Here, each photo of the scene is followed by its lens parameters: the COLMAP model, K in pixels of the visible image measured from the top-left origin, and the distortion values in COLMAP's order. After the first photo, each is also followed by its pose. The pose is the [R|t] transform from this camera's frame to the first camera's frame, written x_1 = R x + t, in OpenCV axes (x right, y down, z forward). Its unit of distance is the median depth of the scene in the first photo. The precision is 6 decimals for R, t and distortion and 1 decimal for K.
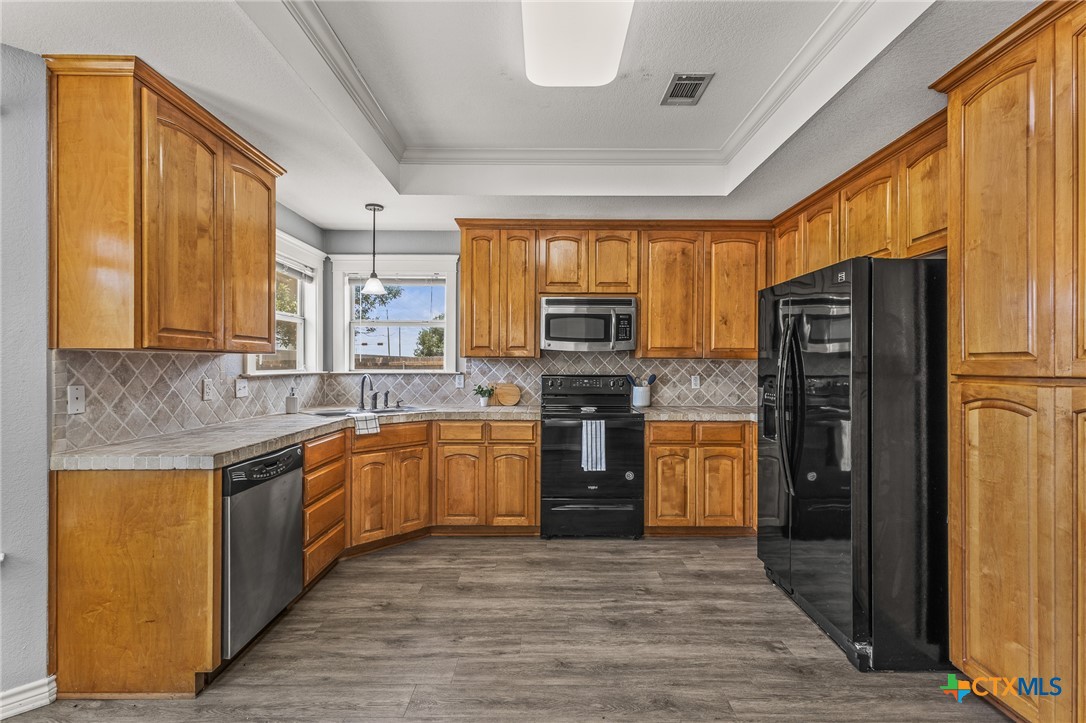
lens RADIAL K [[487.6, 0, 547.1], [0, 487.6, 369.0], [0, 0, 1]] dist [0.002158, -0.000594]
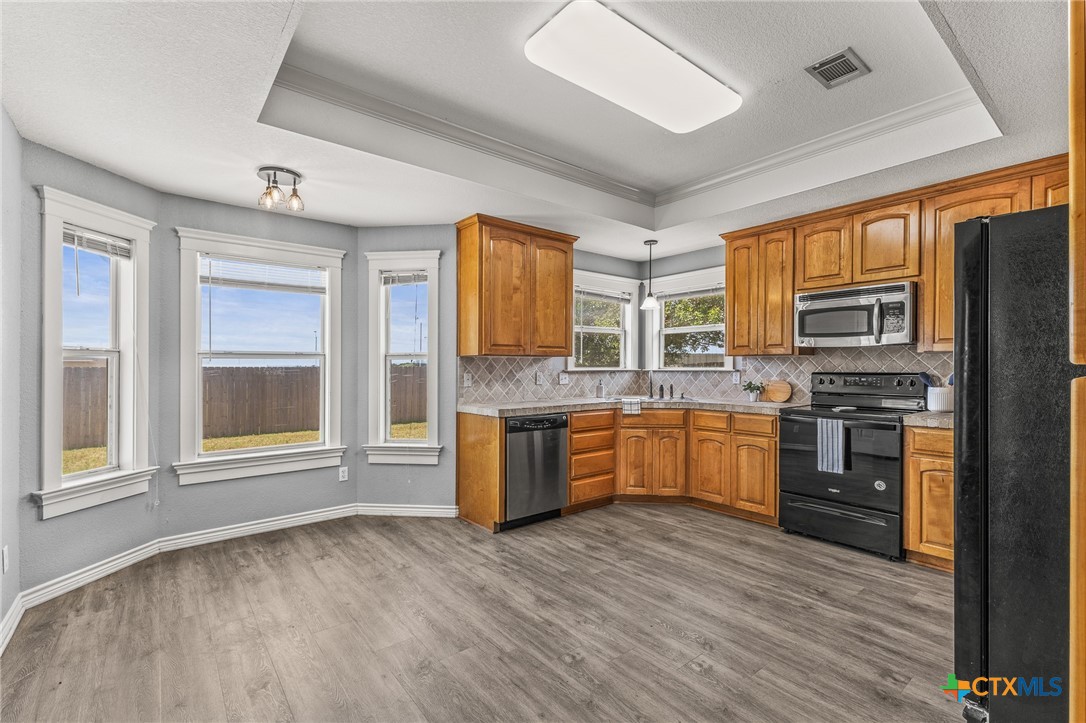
lens RADIAL K [[481.4, 0, 547.7], [0, 481.4, 369.3], [0, 0, 1]] dist [0.002166, -0.000891]
pose [[0.629035, -0.000542, -0.777377, 0.513303], [-0.002564, 0.999993, -0.002772, 0.012586], [0.777373, 0.003737, 0.629029, -0.022780]]
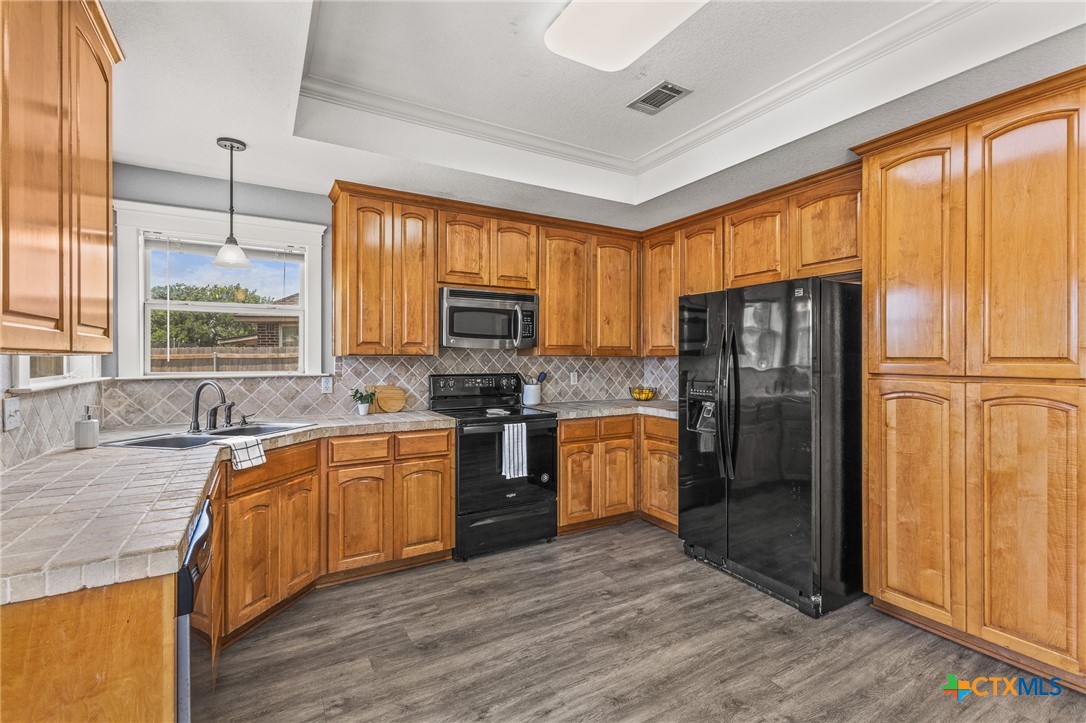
lens RADIAL K [[483.3, 0, 545.0], [0, 483.3, 360.2], [0, 0, 1]] dist [0.005982, -0.000120]
pose [[0.868844, -0.006451, 0.495043, -0.334077], [0.006451, 0.999978, 0.001708, -0.018373], [-0.495043, 0.001710, 0.868867, 0.178635]]
